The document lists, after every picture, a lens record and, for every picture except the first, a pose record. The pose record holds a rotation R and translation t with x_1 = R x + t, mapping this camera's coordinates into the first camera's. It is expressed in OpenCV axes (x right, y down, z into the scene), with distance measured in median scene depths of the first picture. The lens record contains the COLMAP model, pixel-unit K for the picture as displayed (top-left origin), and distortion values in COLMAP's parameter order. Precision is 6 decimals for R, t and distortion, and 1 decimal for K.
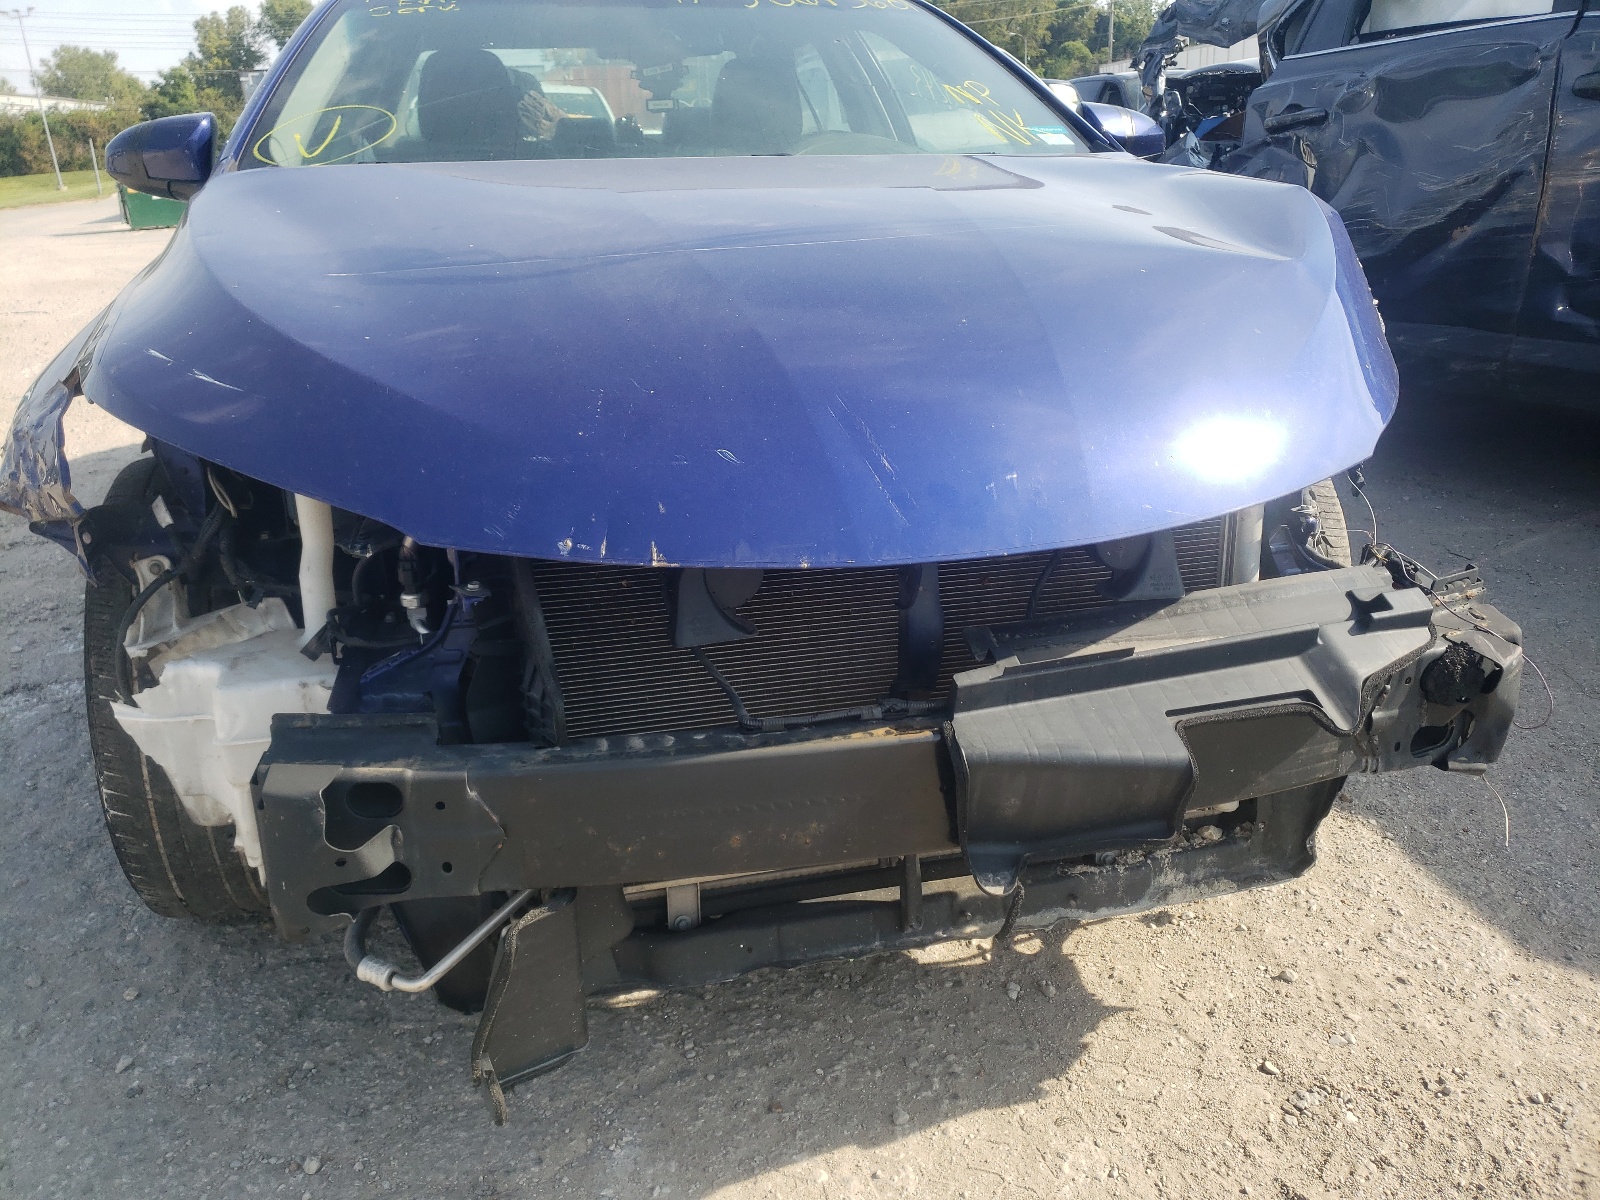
lens RADIAL K [[1216.6, 0, 800.0], [0, 1216.6, 600.0], [0, 0, 1]] dist [0.048700, -0.054152]
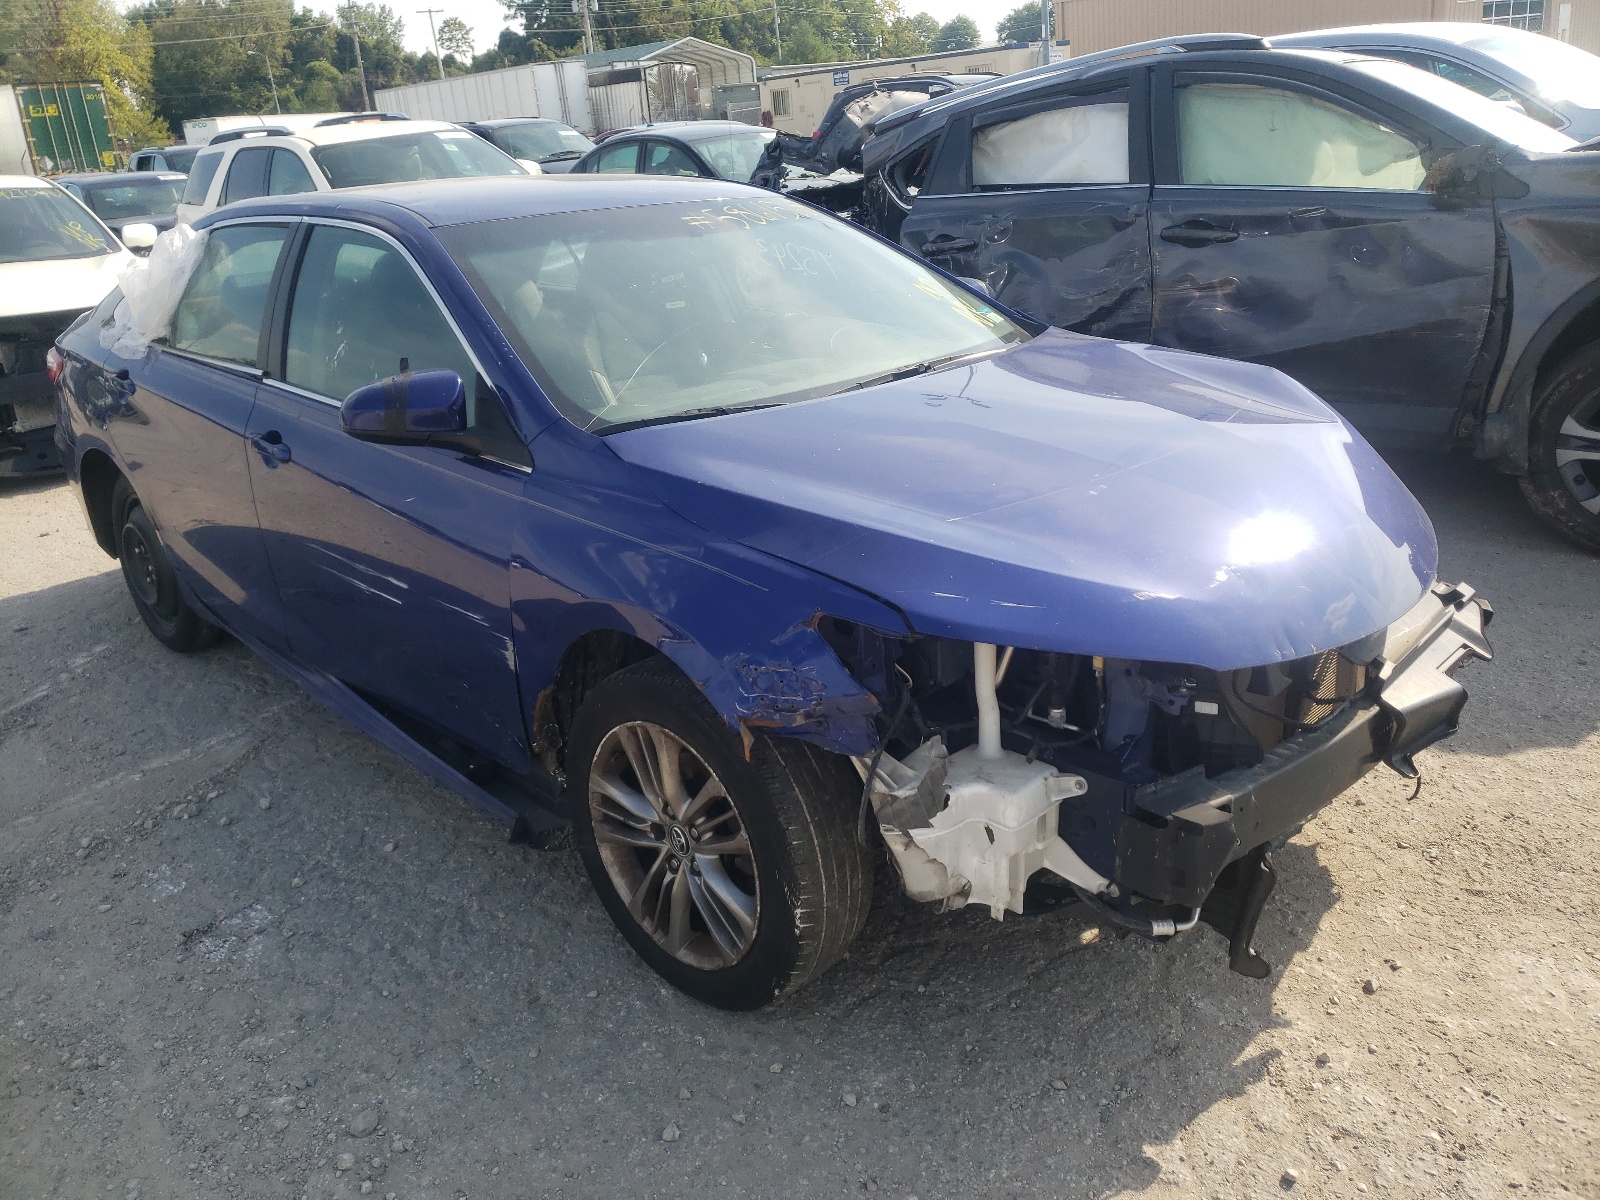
lens RADIAL K [[1191.8, 0, 800.0], [0, 1191.8, 600.0], [0, 0, 1]] dist [0.008630, 0.004854]
pose [[0.855364, -0.200378, 0.477705, -0.780592], [0.203558, 0.977994, 0.045744, -0.166365], [-0.476358, 0.058113, 0.877329, -0.120254]]
